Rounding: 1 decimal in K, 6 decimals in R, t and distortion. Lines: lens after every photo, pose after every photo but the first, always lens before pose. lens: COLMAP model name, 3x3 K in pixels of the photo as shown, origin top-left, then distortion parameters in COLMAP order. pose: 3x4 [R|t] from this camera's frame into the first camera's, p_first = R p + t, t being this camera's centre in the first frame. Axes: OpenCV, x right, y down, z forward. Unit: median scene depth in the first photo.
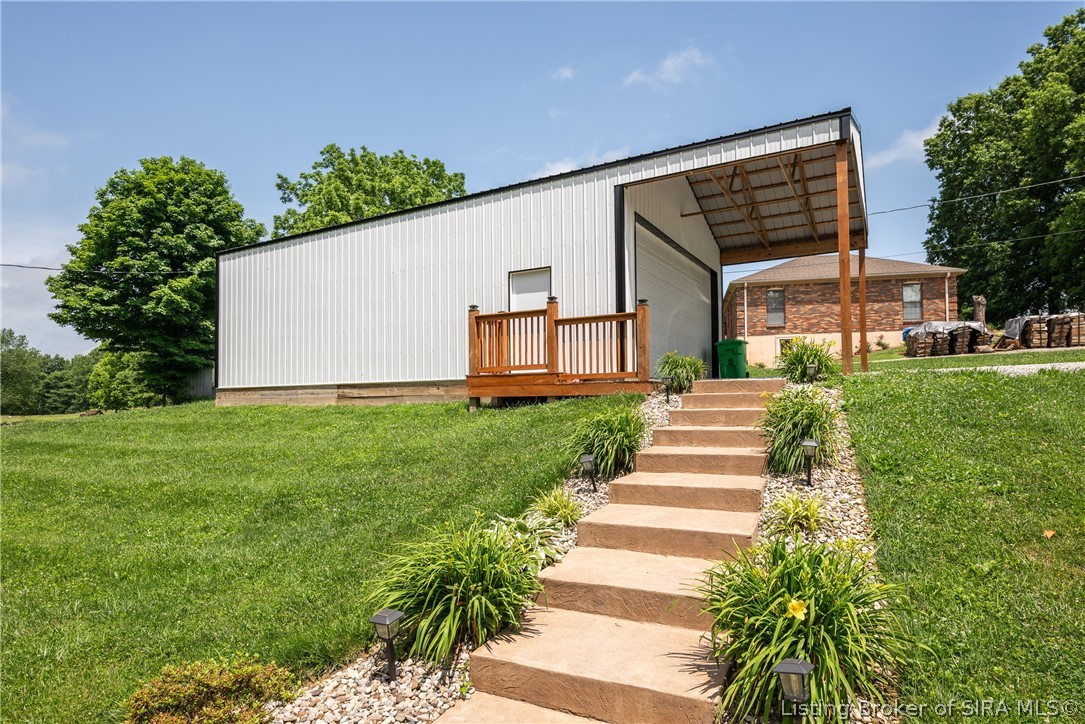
lens RADIAL K [[594.0, 0, 543.6], [0, 594.0, 385.9], [0, 0, 1]] dist [0.003213, 0.001472]
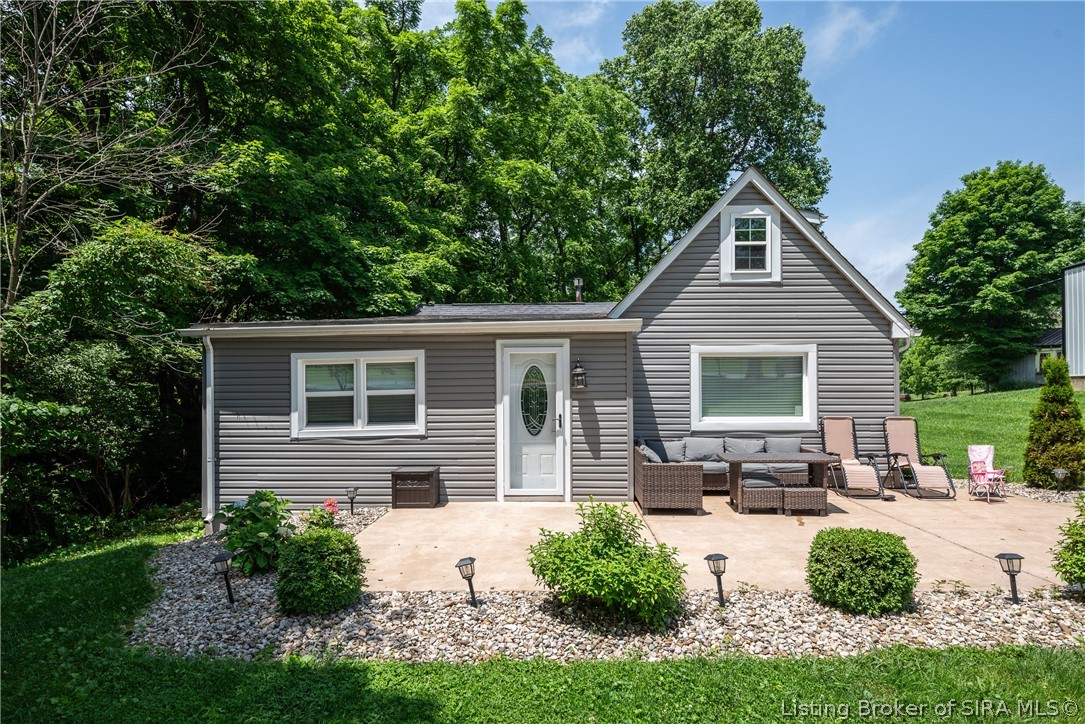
lens RADIAL K [[638.1, 0, 545.2], [0, 638.1, 382.7], [0, 0, 1]] dist [-0.002347, -0.001076]
pose [[0.423805, -0.010959, -0.905687, 0.103605], [0.029947, 0.999550, 0.001919, -0.009277], [0.905258, -0.027936, 0.423942, -0.289588]]
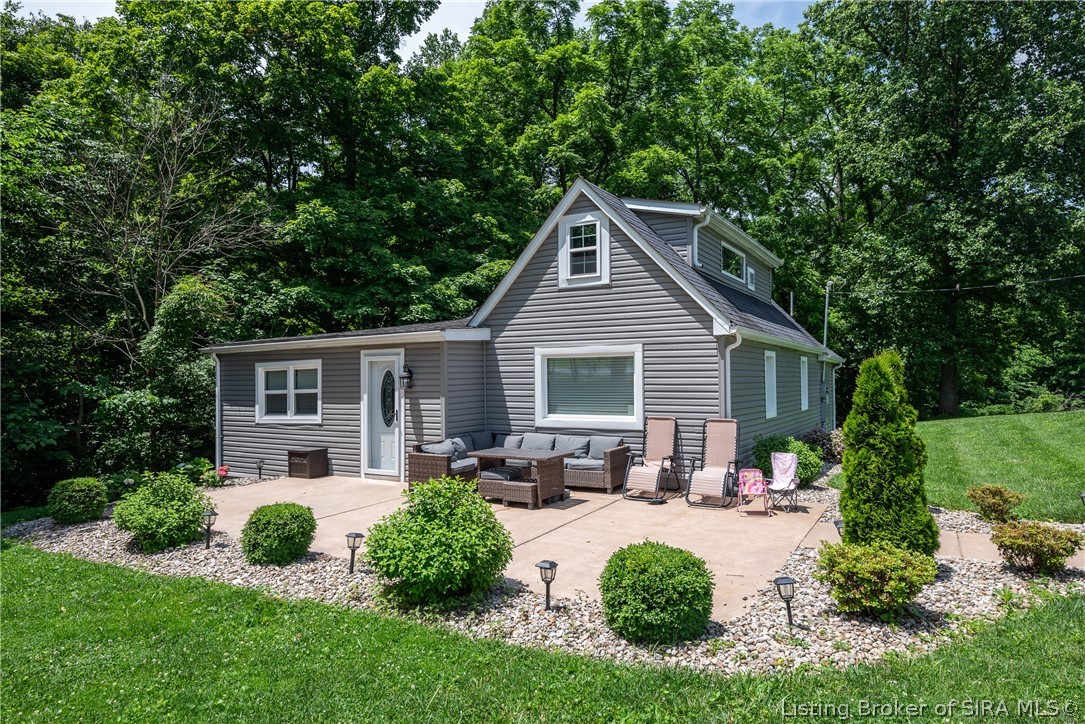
lens RADIAL K [[668.7, 0, 542.5], [0, 668.7, 362.0], [0, 0, 1]] dist [-0.001218, -0.000589]
pose [[-0.063320, -0.017516, -0.997840, 0.204372], [0.040911, 0.998960, -0.020132, -0.010075], [0.997154, -0.042098, -0.062538, -0.070531]]
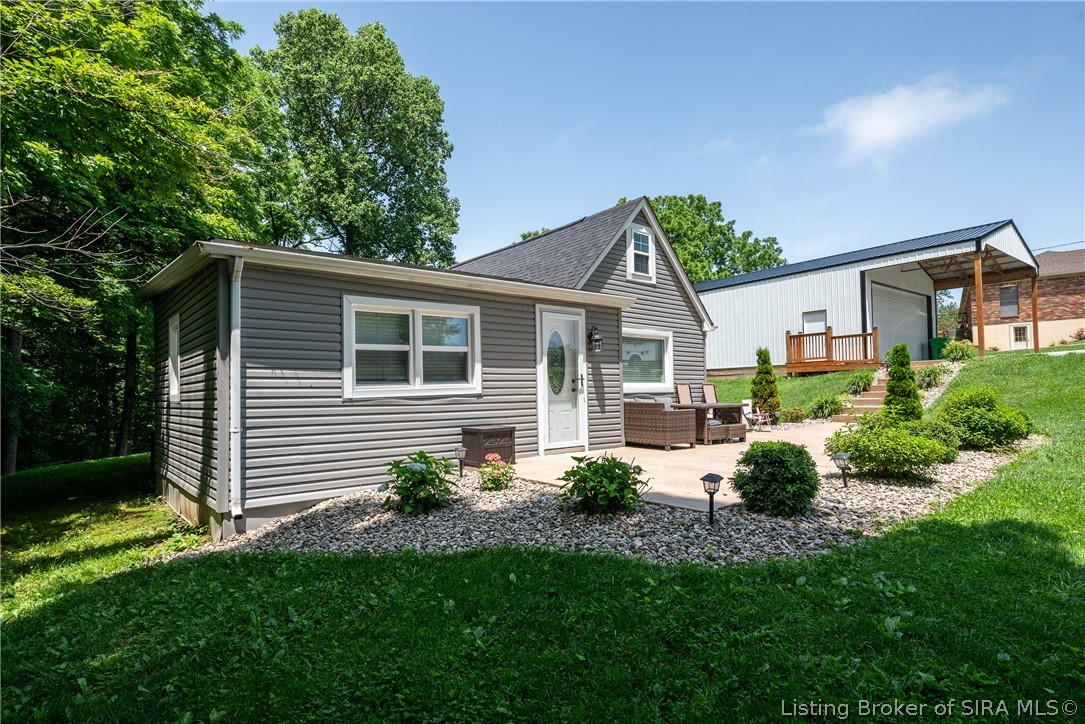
lens RADIAL K [[571.0, 0, 545.3], [0, 571.0, 375.2], [0, 0, 1]] dist [0.004486, 0.000592]
pose [[0.925703, -0.021296, -0.377650, -0.051425], [0.021388, 0.999763, -0.003949, 0.005868], [0.377645, -0.004422, 0.925940, -0.432019]]
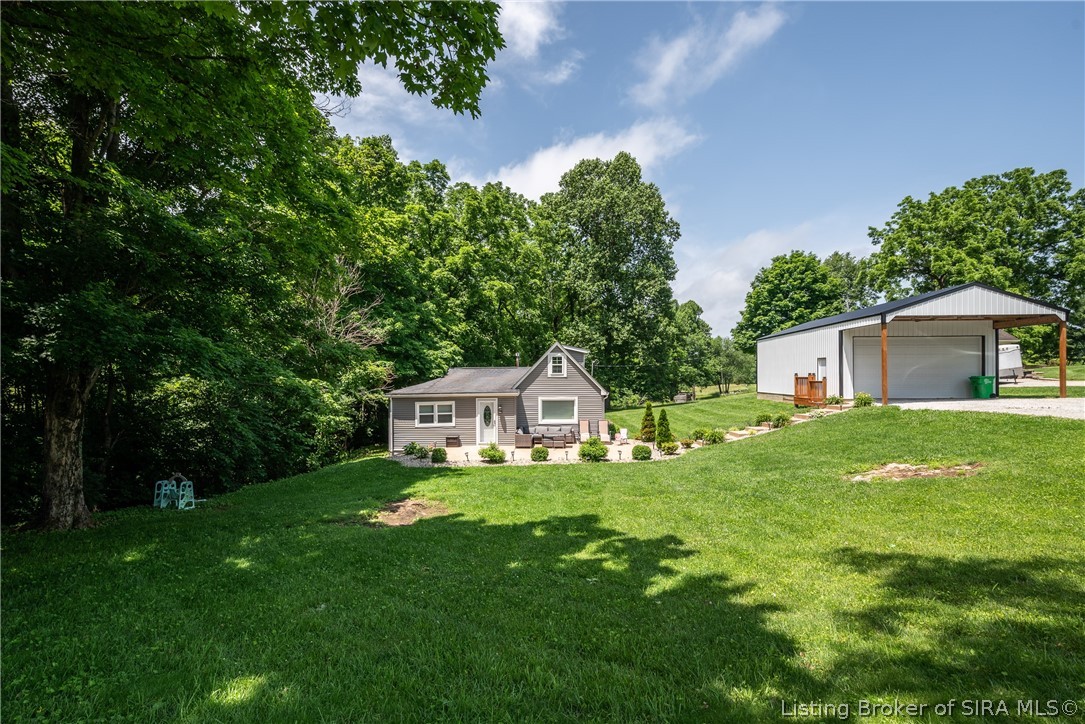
lens RADIAL K [[524.2, 0, 539.7], [0, 524.2, 376.7], [0, 0, 1]] dist [0.030047, 0.000287]
pose [[0.428150, 0.006338, -0.903686, 0.576062], [0.031557, 0.999261, 0.021960, -0.072668], [0.903157, -0.037920, 0.427633, -0.433382]]
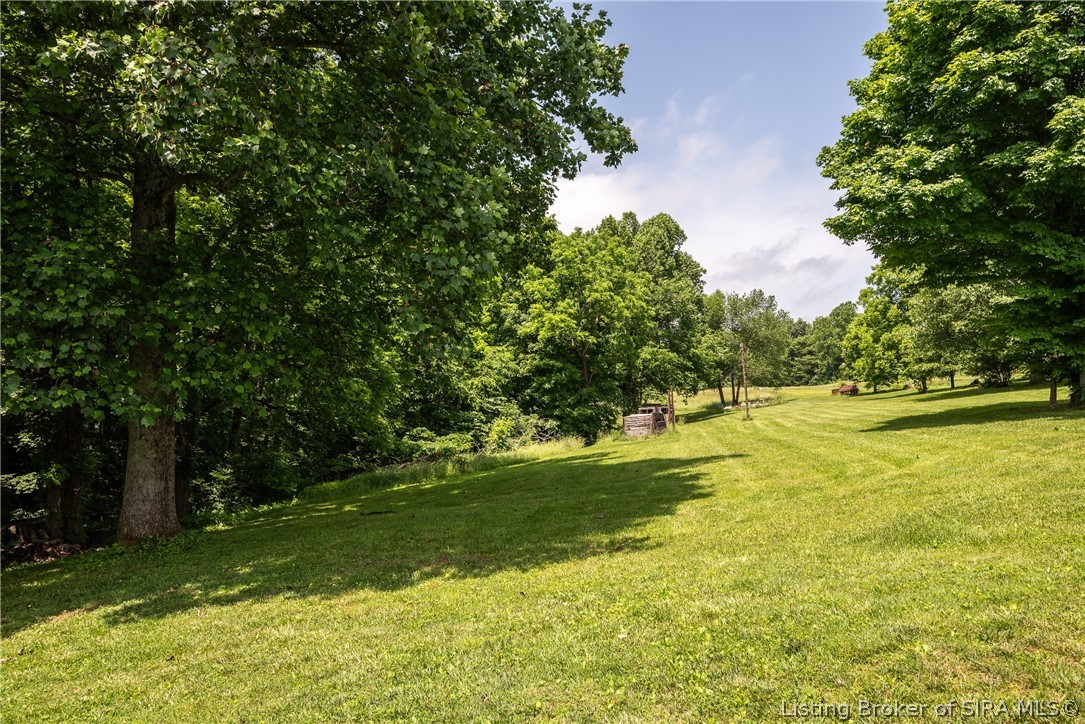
lens RADIAL K [[744.5, 0, 542.5], [0, 744.5, 340.5], [0, 0, 1]] dist [-0.002559, -0.001378]
pose [[0.529507, -0.039139, -0.847402, -0.416254], [0.032256, 0.999142, -0.025992, -0.010415], [0.847692, -0.013571, 0.530315, 0.448180]]
